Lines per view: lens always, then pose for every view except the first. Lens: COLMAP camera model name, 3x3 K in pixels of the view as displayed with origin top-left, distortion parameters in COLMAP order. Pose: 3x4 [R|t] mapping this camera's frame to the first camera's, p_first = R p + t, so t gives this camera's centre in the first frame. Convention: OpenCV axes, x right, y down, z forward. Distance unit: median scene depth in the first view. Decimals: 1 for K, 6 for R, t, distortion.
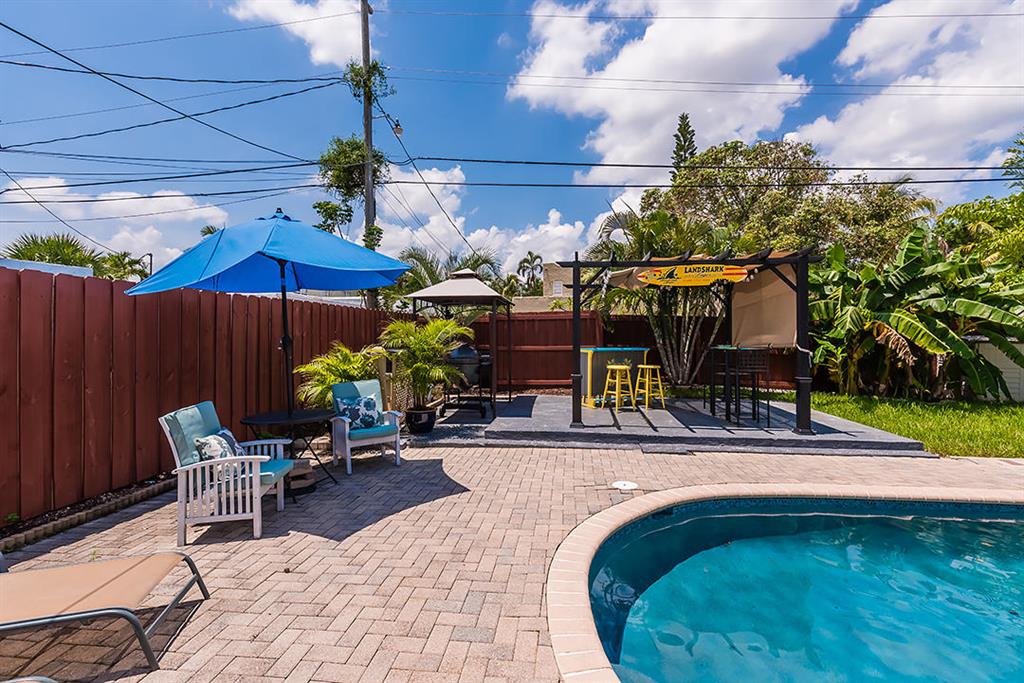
lens RADIAL K [[439.5, 0, 517.0], [0, 439.5, 336.0], [0, 0, 1]] dist [0.001640, -0.000298]
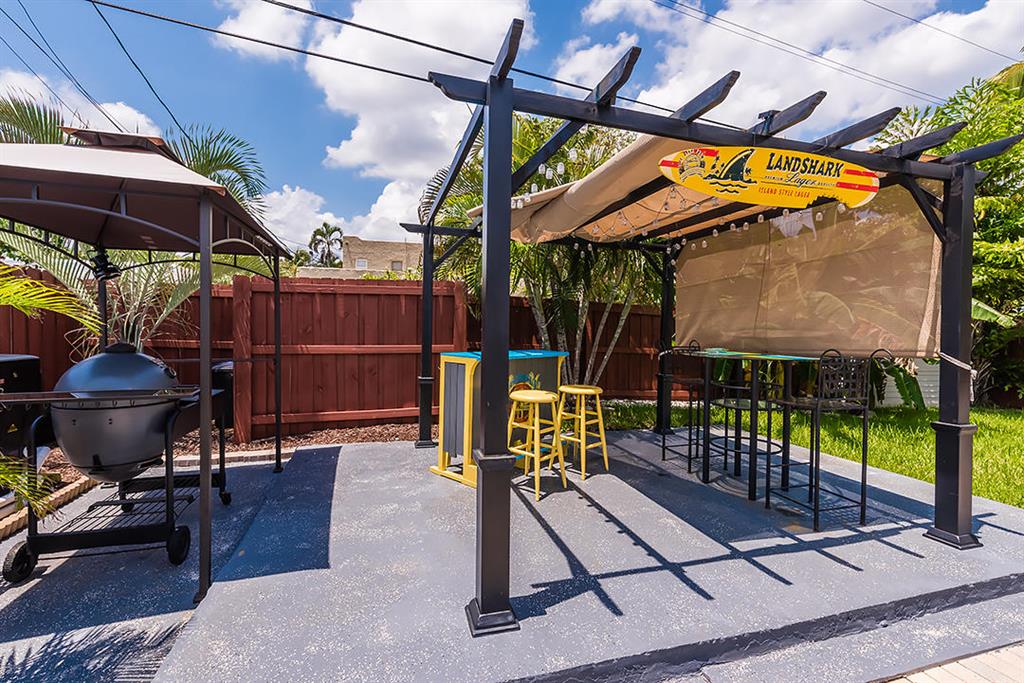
lens RADIAL K [[439.5, 0, 517.0], [0, 439.5, 336.0], [0, 0, 1]] dist [0.001640, -0.000298]
pose [[0.903729, 0.007590, 0.428038, 0.012201], [-0.016631, 0.999710, 0.017388, 0.000014], [-0.427782, -0.022833, 0.903594, 0.465692]]
